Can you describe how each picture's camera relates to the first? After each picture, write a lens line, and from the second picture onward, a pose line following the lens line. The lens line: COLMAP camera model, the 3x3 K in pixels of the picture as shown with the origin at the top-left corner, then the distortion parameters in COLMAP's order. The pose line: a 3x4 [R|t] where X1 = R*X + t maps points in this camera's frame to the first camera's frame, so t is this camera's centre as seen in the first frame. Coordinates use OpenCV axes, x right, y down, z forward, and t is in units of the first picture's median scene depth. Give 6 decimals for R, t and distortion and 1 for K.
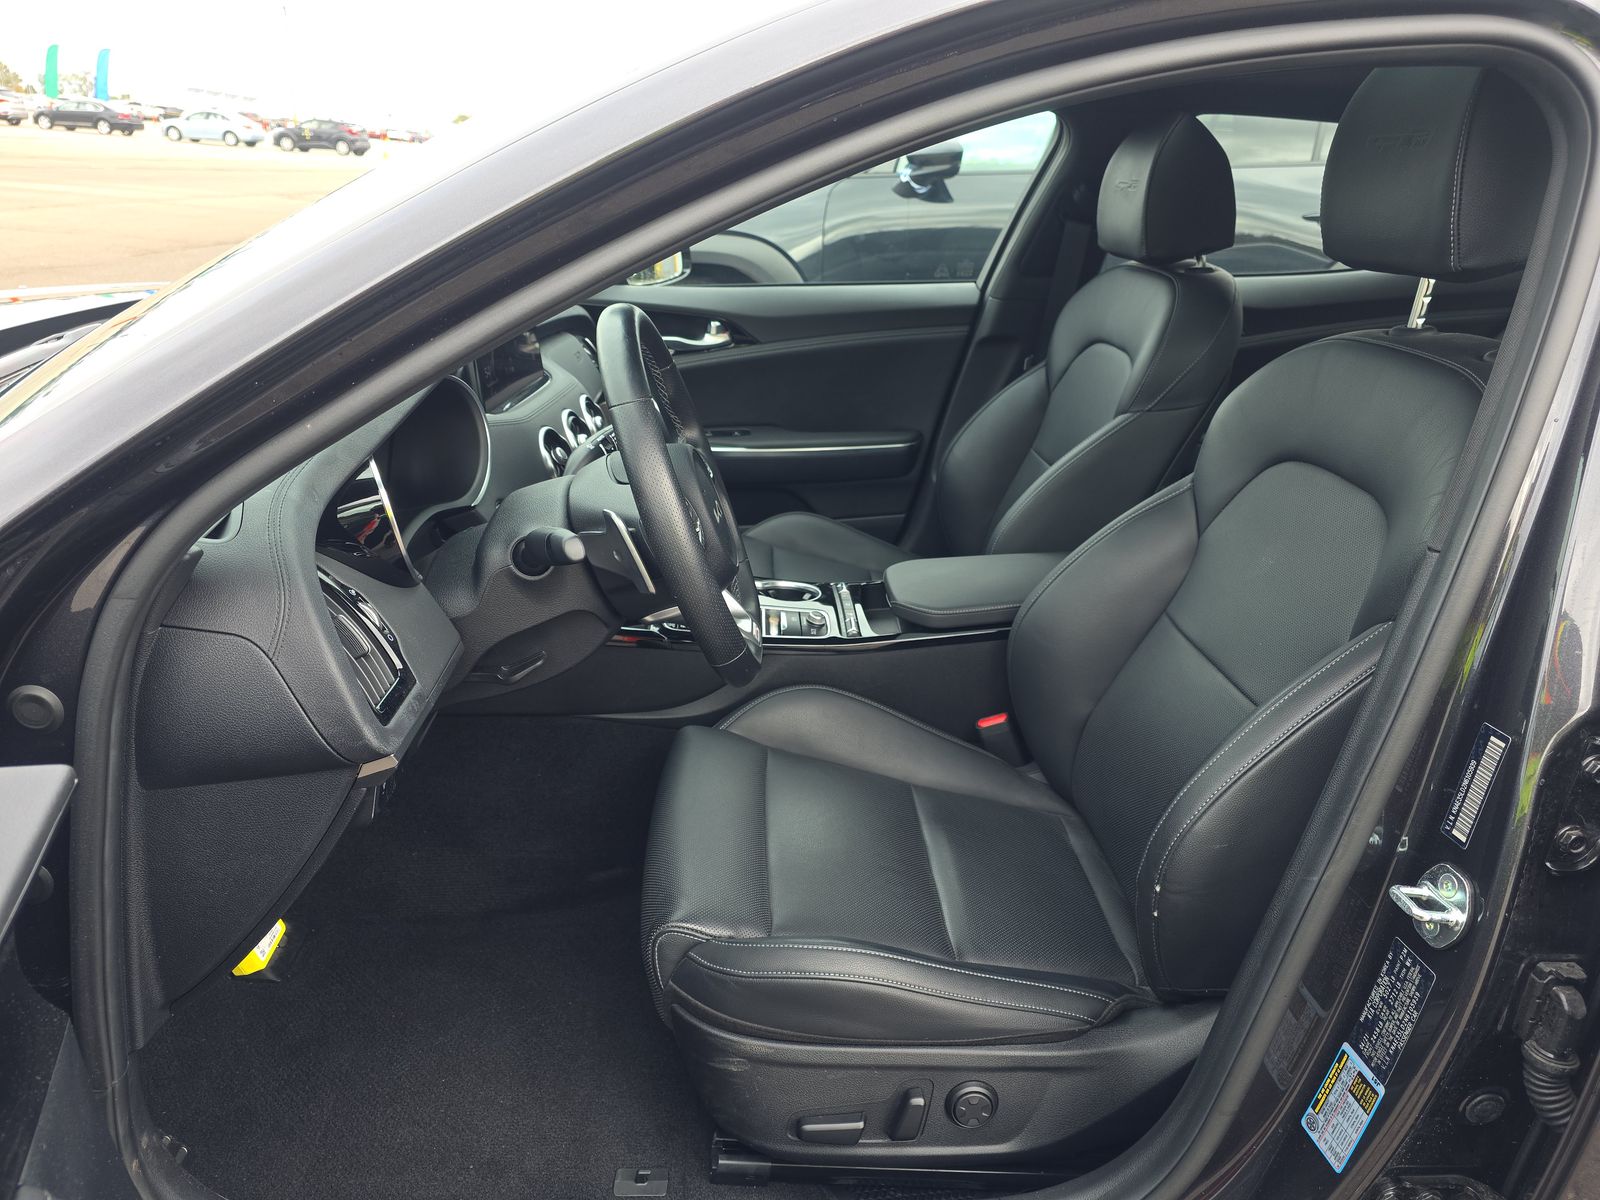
lens RADIAL K [[1084.2, 0, 798.8], [0, 1084.2, 622.4], [0, 0, 1]] dist [0.018388, -0.004214]
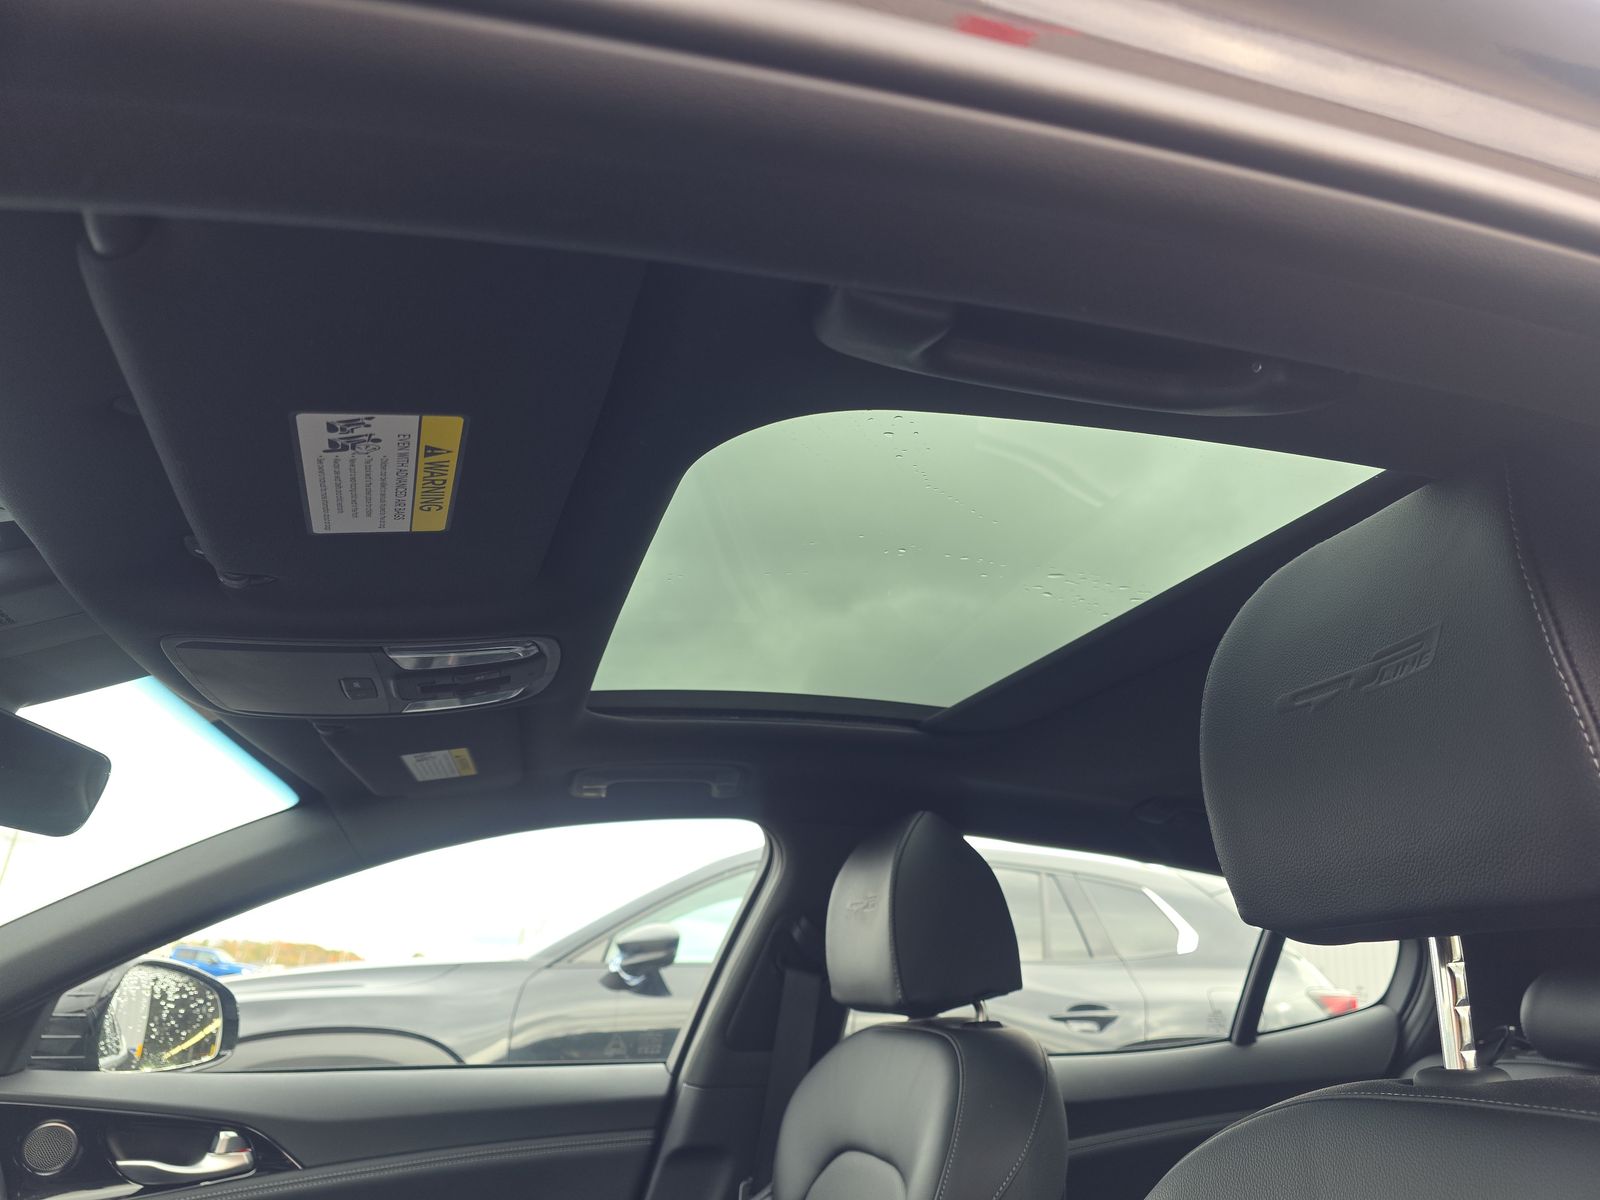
lens RADIAL K [[1084.2, 0, 798.8], [0, 1084.2, 622.4], [0, 0, 1]] dist [0.018388, -0.004214]
pose [[0.976556, 0.077886, 0.200677, 0.087475], [0.075649, 0.748612, -0.658679, -0.065405], [-0.201531, 0.658418, 0.725170, 0.311749]]
